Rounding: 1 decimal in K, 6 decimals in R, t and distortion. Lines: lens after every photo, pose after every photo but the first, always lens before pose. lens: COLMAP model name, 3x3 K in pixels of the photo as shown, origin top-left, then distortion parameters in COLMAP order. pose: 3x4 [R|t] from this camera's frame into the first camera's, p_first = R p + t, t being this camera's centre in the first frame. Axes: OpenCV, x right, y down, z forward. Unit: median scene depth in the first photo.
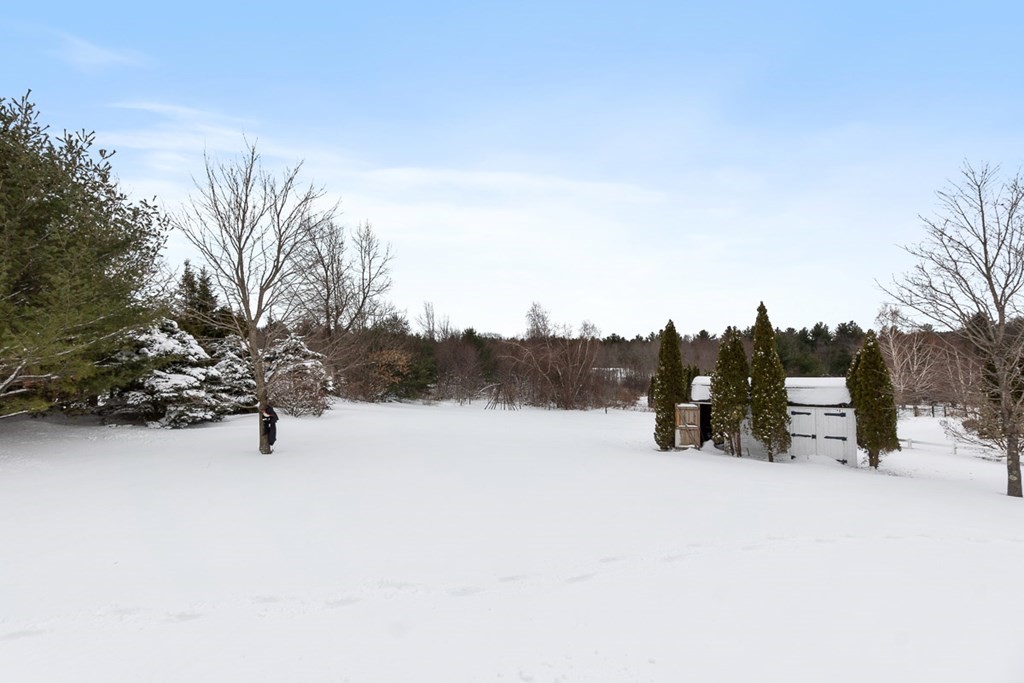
lens RADIAL K [[442.7, 0, 501.6], [0, 442.7, 352.2], [0, 0, 1]] dist [-0.001229, 0.000364]
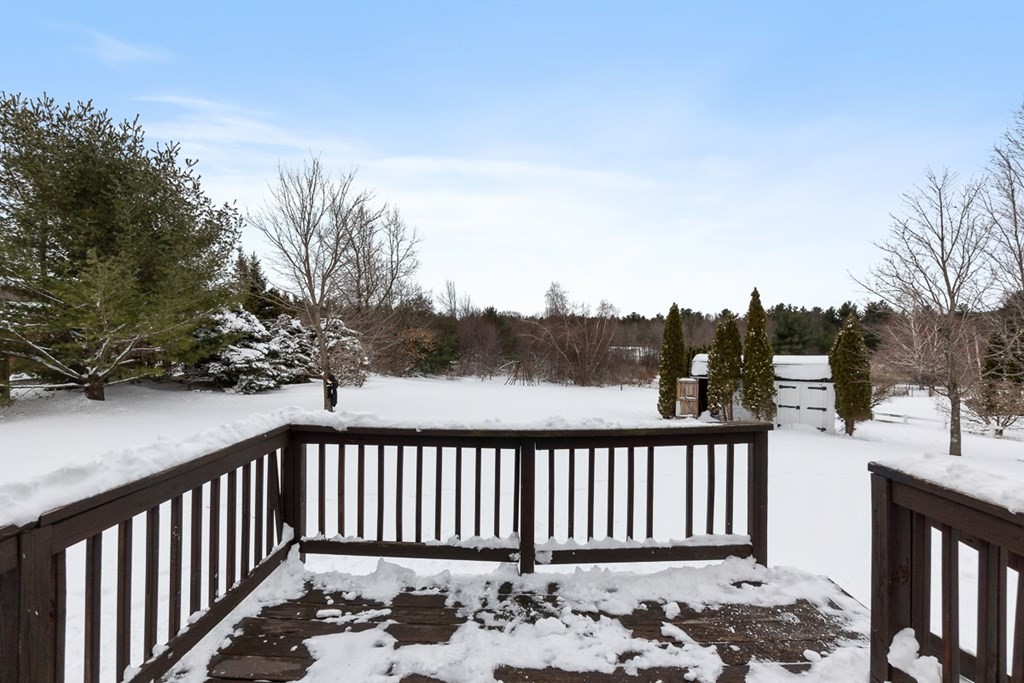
lens RADIAL K [[442.7, 0, 501.6], [0, 442.7, 352.2], [0, 0, 1]] dist [-0.001229, 0.000364]
pose [[0.999079, 0.007622, -0.042227, -0.004776], [-0.005524, 0.998755, 0.049580, -0.002368], [0.042552, -0.049302, 0.997877, -0.137815]]
